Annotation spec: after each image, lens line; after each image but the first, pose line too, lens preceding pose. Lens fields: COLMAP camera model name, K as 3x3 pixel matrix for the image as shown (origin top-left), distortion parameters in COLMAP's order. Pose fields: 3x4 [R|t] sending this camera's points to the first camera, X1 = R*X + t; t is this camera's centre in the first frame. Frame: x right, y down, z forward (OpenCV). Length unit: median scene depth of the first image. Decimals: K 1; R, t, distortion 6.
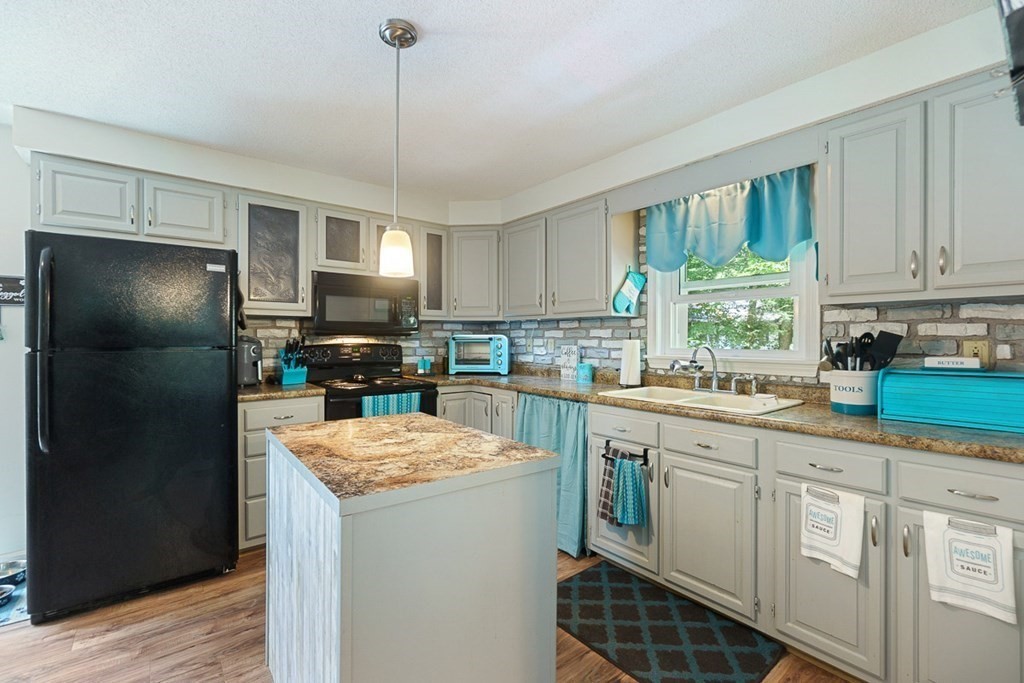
lens RADIAL K [[441.2, 0, 505.3], [0, 441.2, 341.8], [0, 0, 1]] dist [-0.002378, 0.000414]
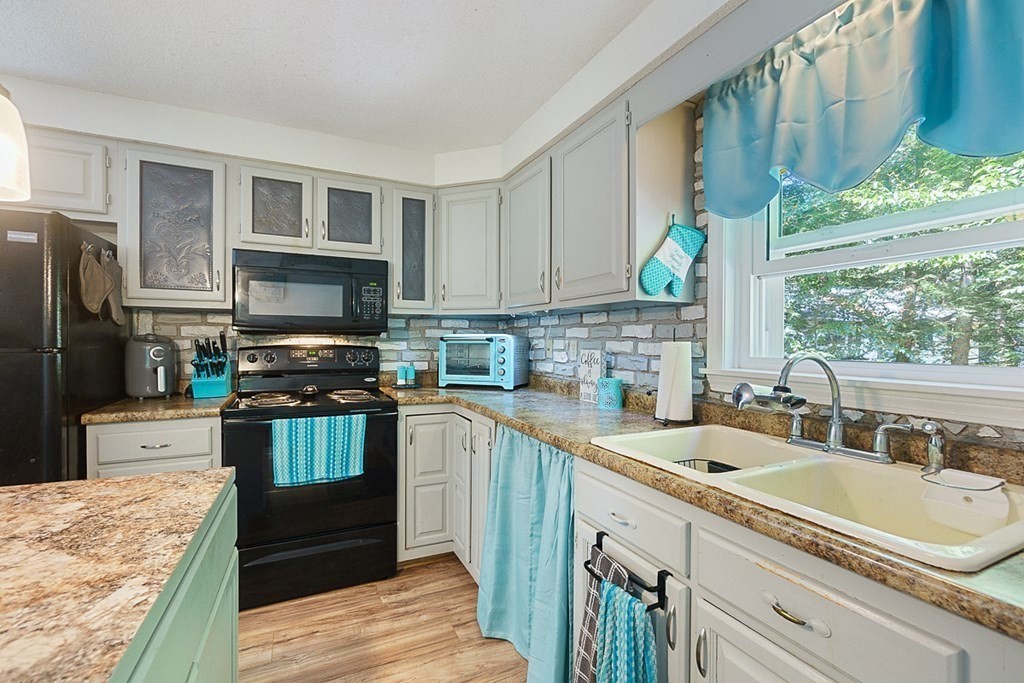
lens RADIAL K [[441.2, 0, 505.3], [0, 441.2, 341.8], [0, 0, 1]] dist [-0.002378, 0.000414]
pose [[0.973883, 0.004957, -0.226998, 0.194754], [-0.005762, 0.999979, -0.002885, -0.001272], [0.226979, 0.004118, 0.973891, 0.375973]]
